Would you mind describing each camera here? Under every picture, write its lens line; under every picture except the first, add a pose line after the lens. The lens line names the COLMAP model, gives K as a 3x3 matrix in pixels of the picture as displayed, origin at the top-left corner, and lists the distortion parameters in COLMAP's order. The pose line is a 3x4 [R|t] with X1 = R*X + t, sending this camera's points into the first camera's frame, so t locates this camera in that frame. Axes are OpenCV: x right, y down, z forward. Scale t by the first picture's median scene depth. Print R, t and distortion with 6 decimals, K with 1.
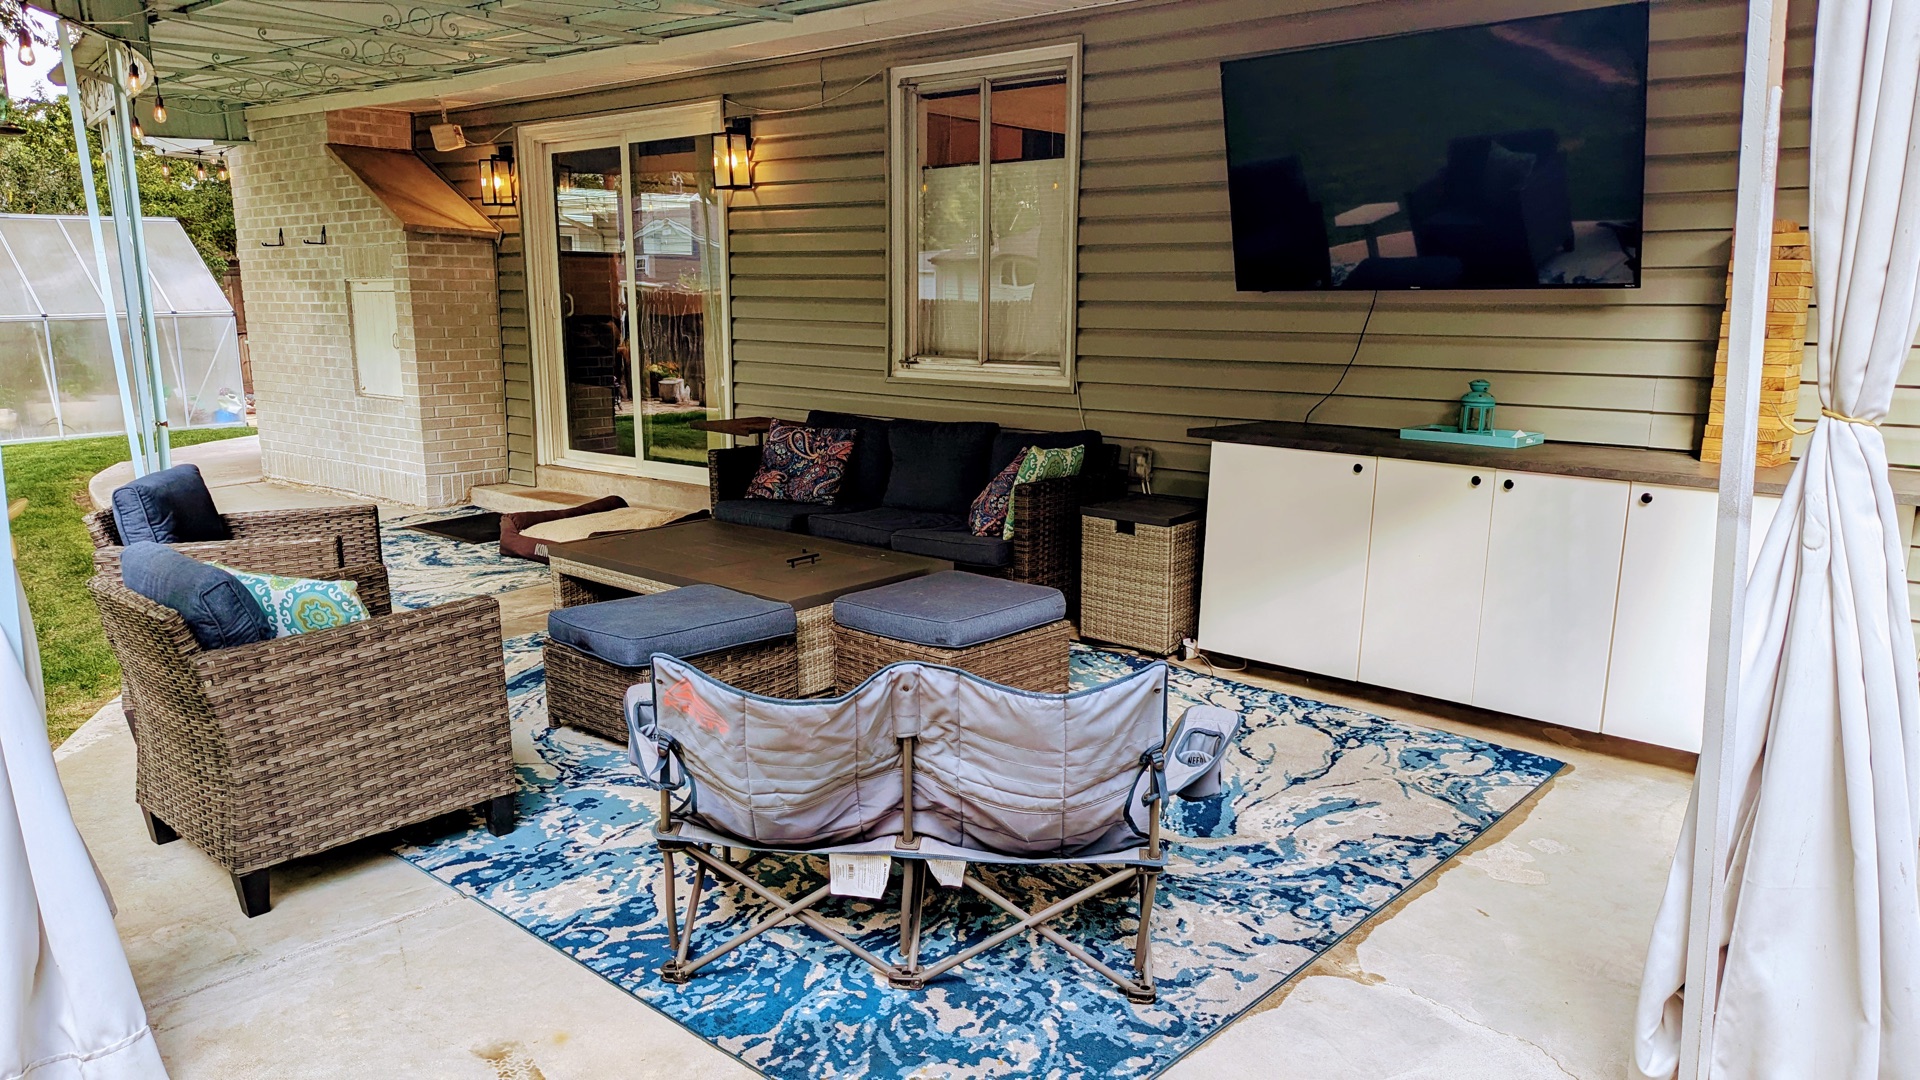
lens RADIAL K [[1362.8, 0, 948.8], [0, 1362.8, 577.3], [0, 0, 1]] dist [0.058247, -0.056147]
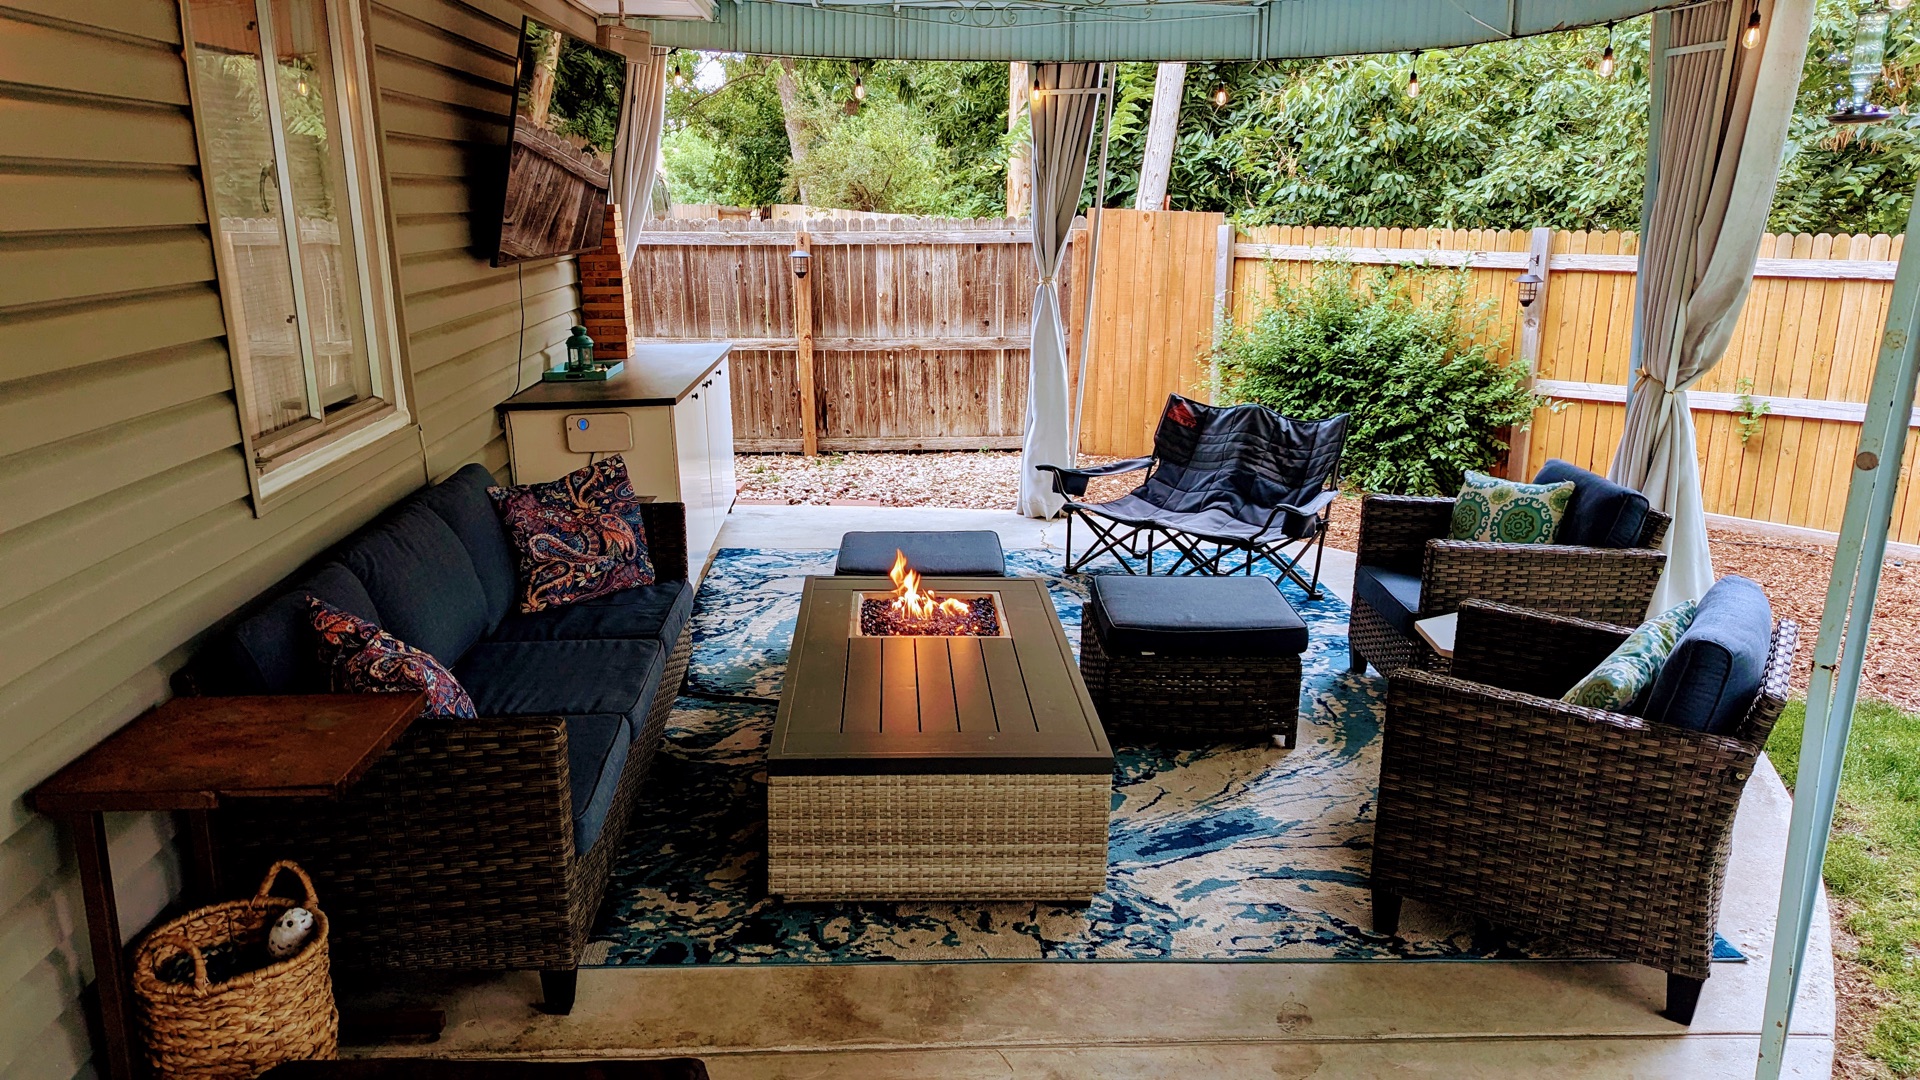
lens RADIAL K [[1362.8, 0, 953.6], [0, 1362.8, 546.0], [0, 0, 1]] dist [0.058247, -0.056147]
pose [[-0.705444, -0.178810, 0.685839, -0.771282], [0.145217, 0.910660, 0.386794, -0.411836], [-0.693729, 0.372457, -0.616454, 1.674156]]
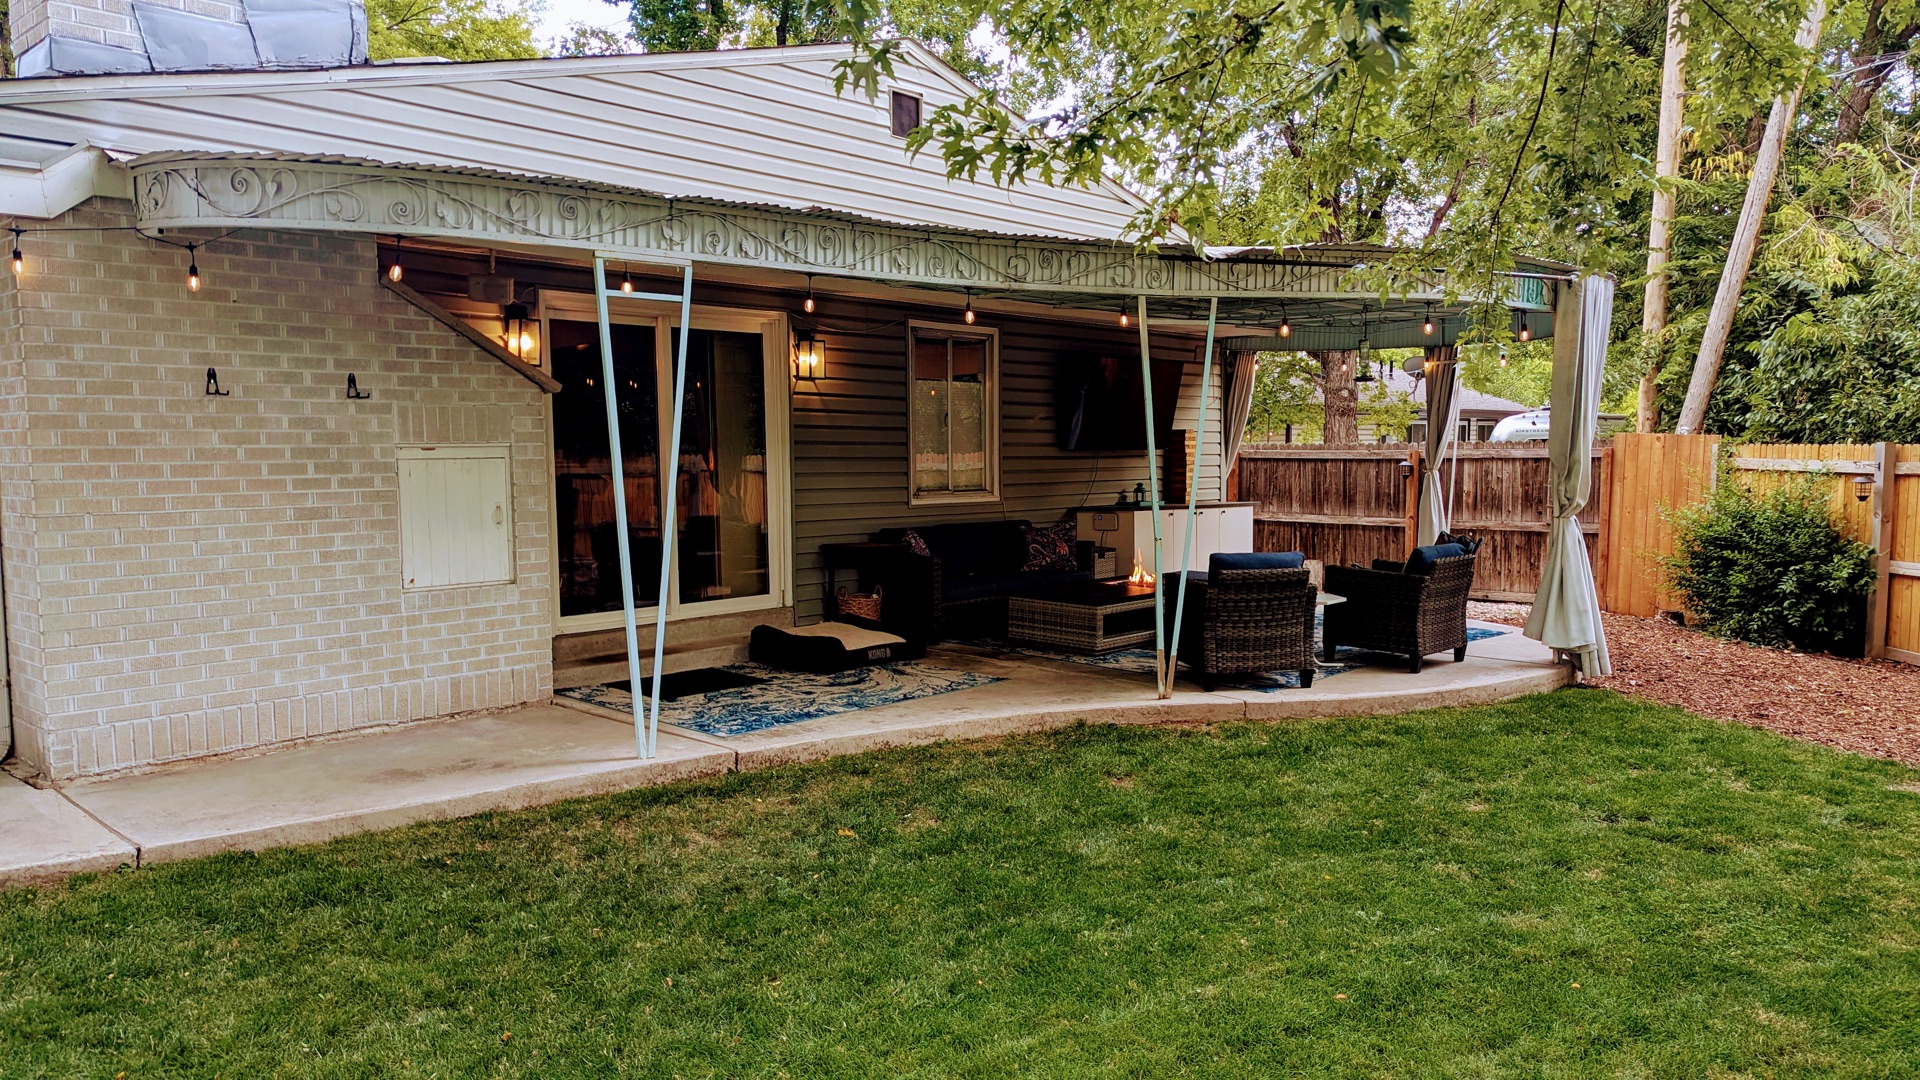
lens RADIAL K [[1340.5, 0, 961.5], [0, 1340.5, 557.3], [0, 0, 1]] dist [0.051665, -0.002000]
pose [[0.013313, -0.082960, 0.996464, -2.370699], [0.208574, 0.974861, 0.078375, -0.292898], [-0.977916, 0.206793, 0.030282, 1.347759]]
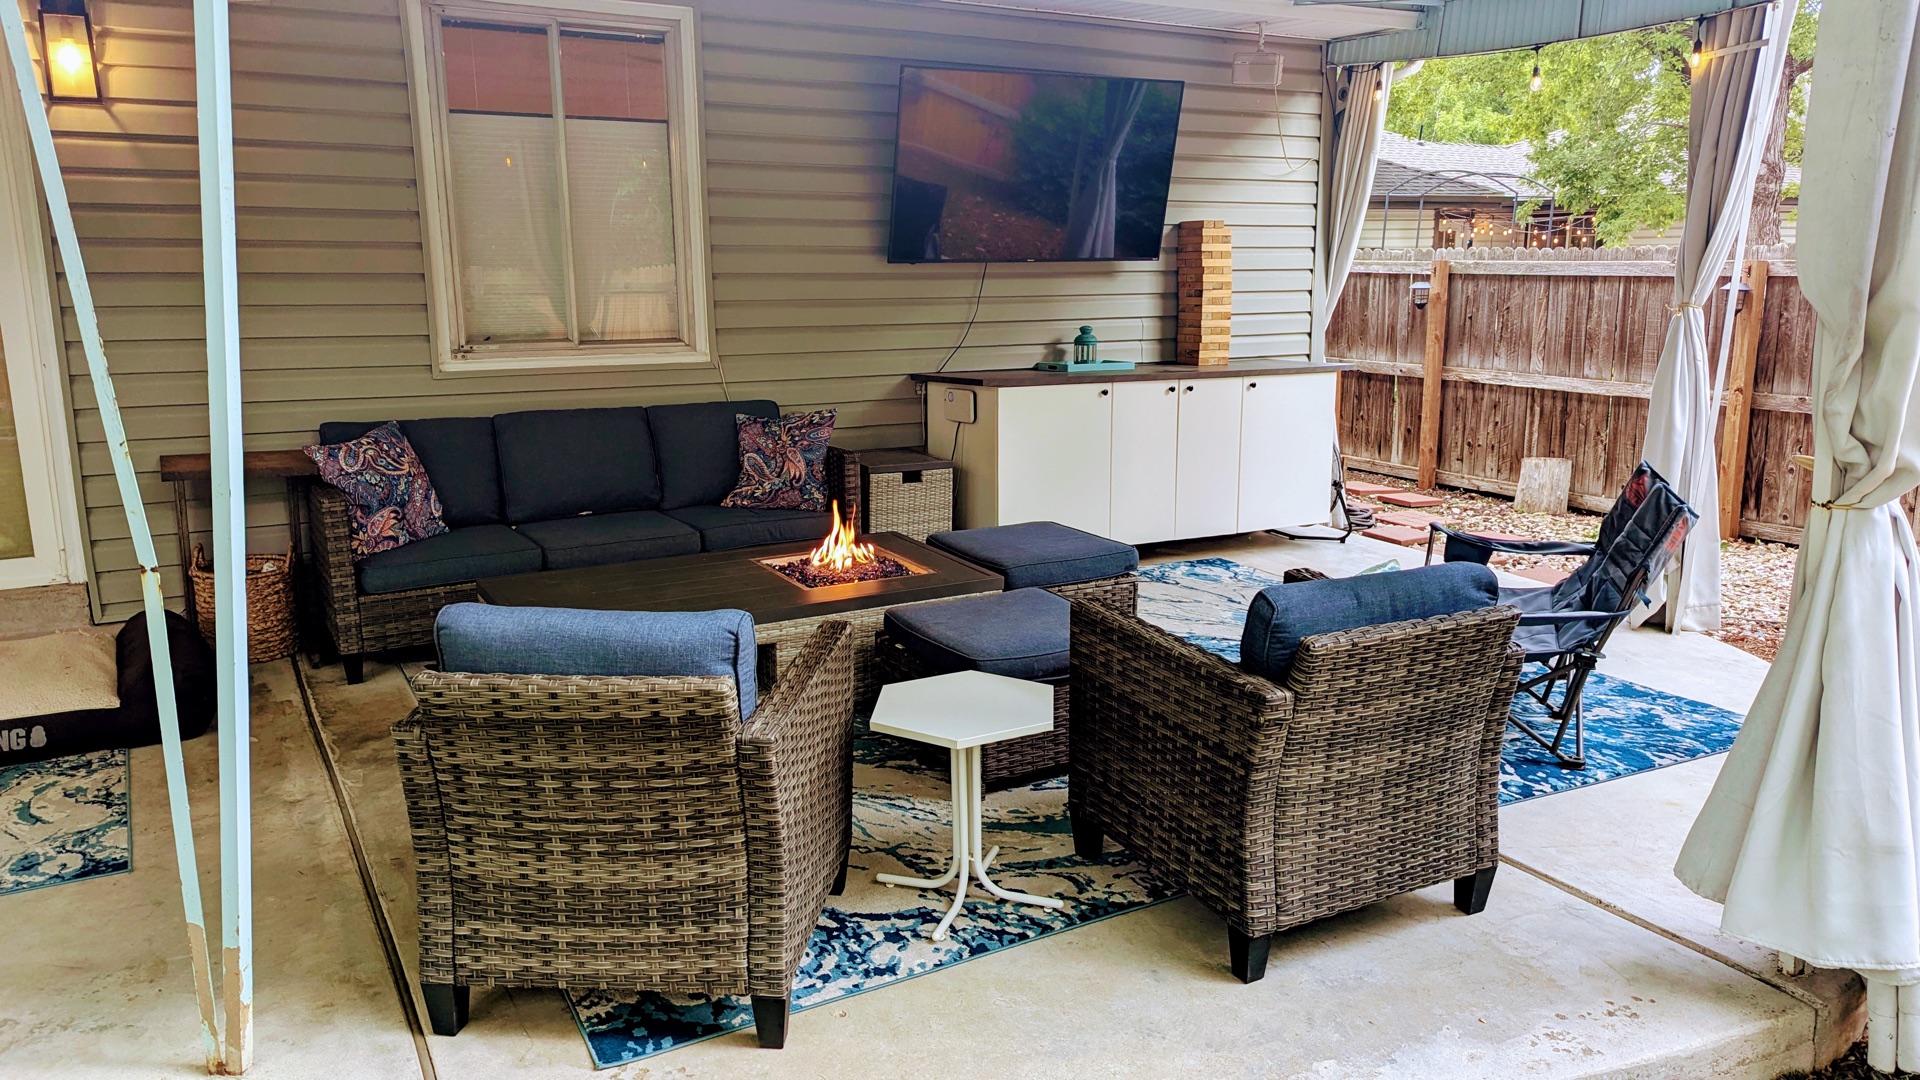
lens RADIAL K [[1362.8, 0, 959.6], [0, 1362.8, 542.2], [0, 0, 1]] dist [0.058247, -0.056147]
pose [[0.314421, -0.194067, 0.929235, -1.043201], [0.198906, 0.970619, 0.135407, -0.148055], [-0.928211, 0.142256, 0.343784, 0.690135]]
